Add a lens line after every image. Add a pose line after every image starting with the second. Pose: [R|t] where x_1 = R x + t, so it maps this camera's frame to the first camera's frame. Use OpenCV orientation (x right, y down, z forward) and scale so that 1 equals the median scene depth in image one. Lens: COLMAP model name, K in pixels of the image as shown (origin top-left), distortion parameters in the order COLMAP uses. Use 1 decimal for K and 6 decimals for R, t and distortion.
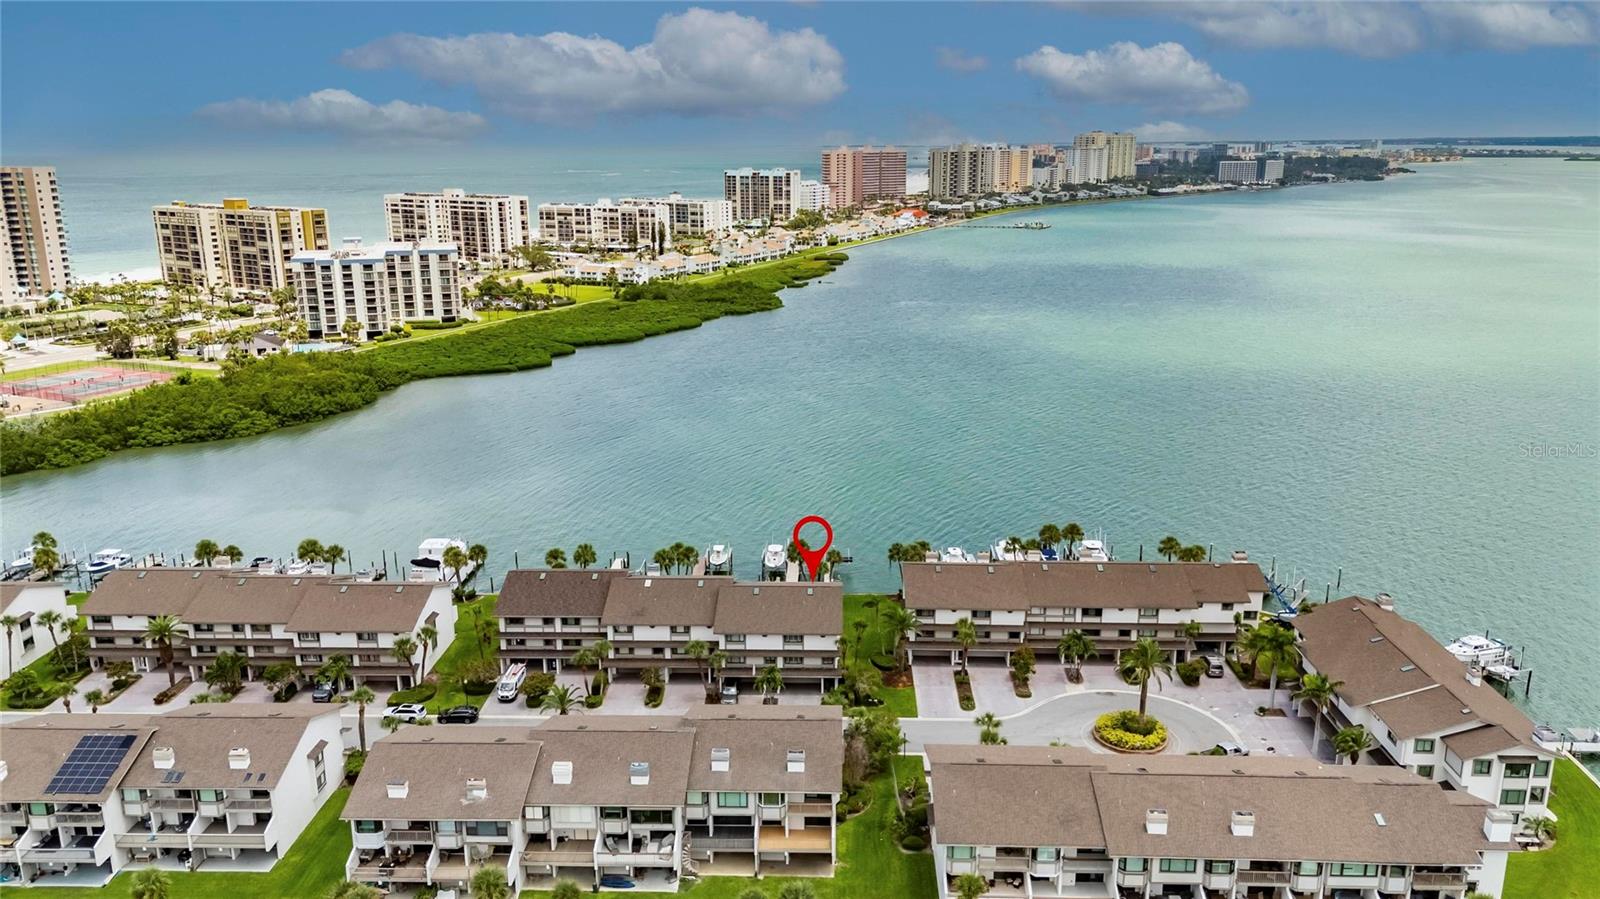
lens RADIAL K [[1182.0, 0, 800.0], [0, 1182.0, 449.5], [0, 0, 1]] dist [0.026092, -0.004359]
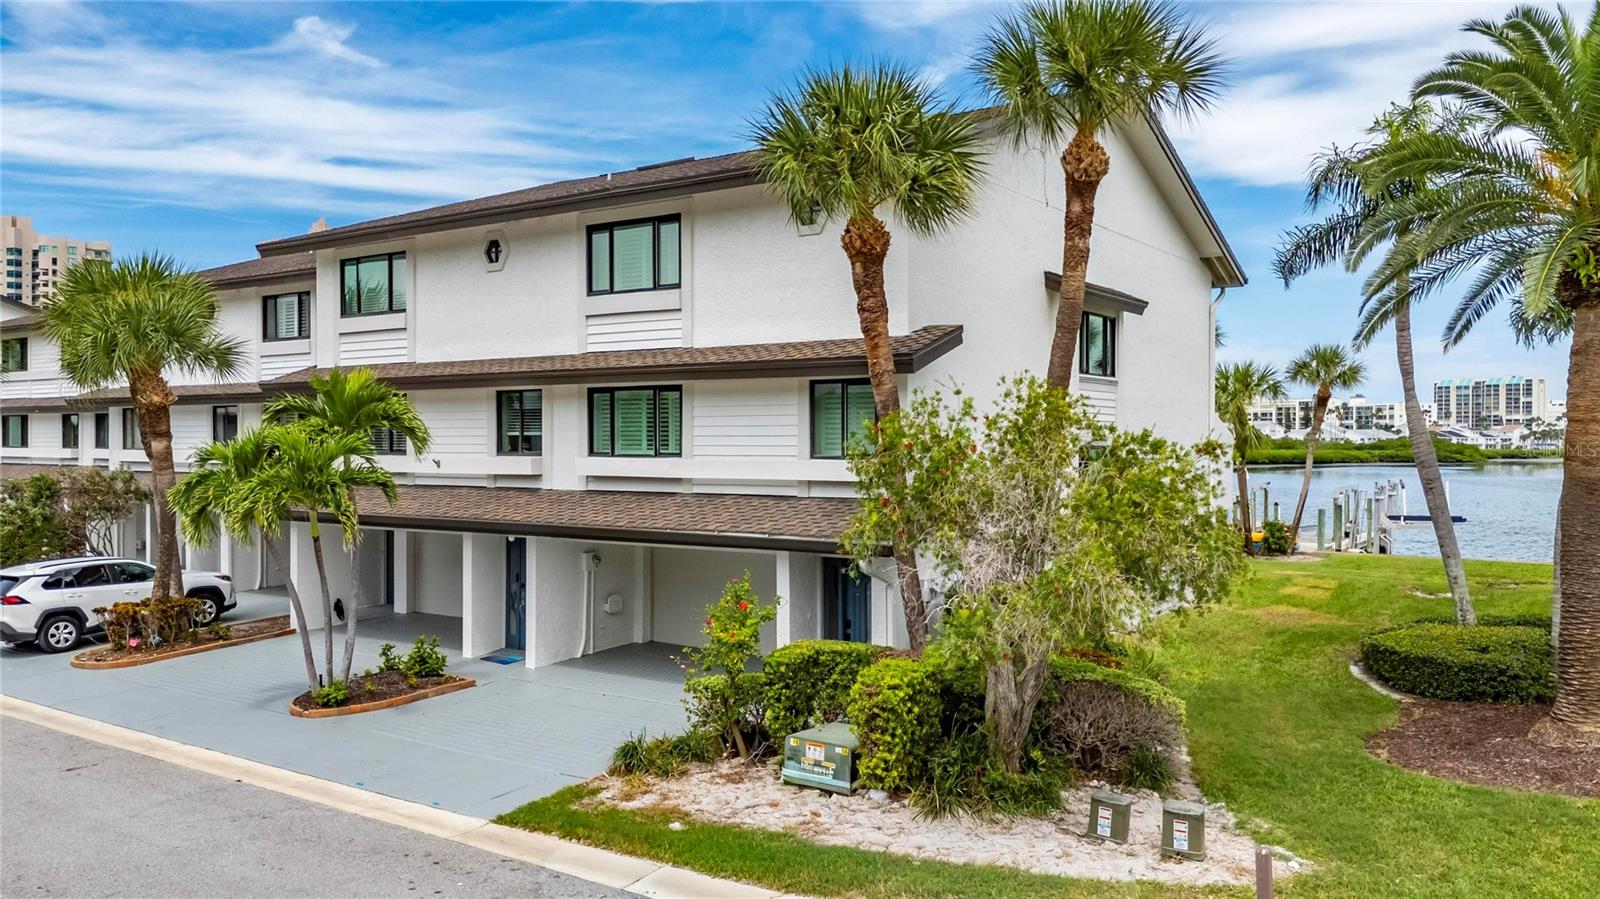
lens RADIAL K [[1182.0, 0, 800.0], [0, 1182.0, 449.5], [0, 0, 1]] dist [0.026092, -0.004359]
pose [[0.839128, 0.011430, -0.543814, 0.031720], [-0.145212, 0.968201, -0.203718, 0.074183], [0.524193, 0.249913, 0.814104, 0.322033]]
